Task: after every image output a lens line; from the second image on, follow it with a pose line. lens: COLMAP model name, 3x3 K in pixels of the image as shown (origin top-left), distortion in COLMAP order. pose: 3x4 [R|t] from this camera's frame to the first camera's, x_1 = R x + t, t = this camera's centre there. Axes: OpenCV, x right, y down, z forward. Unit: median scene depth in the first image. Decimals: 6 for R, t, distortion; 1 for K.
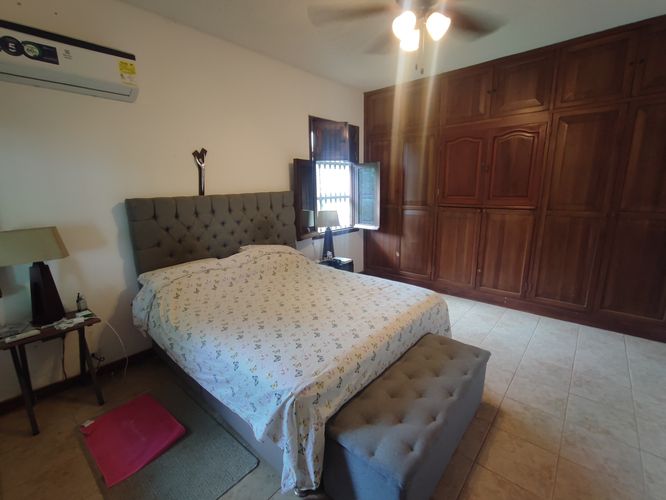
lens RADIAL K [[302.0, 0, 330.4], [0, 302.0, 252.0], [0, 0, 1]] dist [-0.003395, 0.002819]
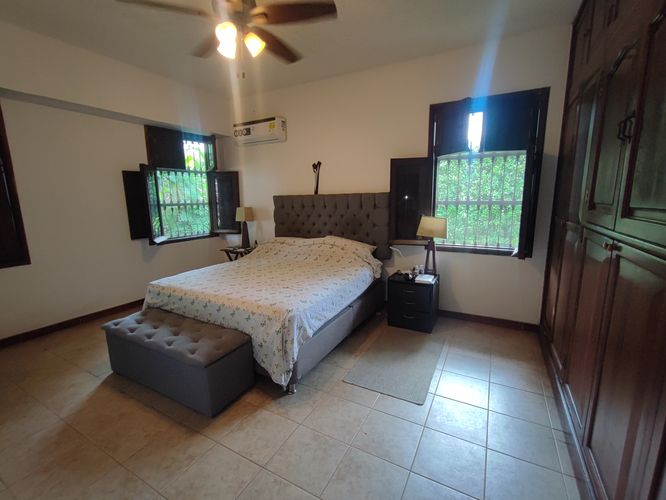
lens RADIAL K [[302.0, 0, 332.0], [0, 302.0, 249.7], [0, 0, 1]] dist [-0.003395, 0.002819]
pose [[0.216676, 0.185845, -0.958391, 1.003738], [-0.201768, 0.969042, 0.142294, -0.154362], [0.955165, 0.162541, 0.247466, 0.765093]]
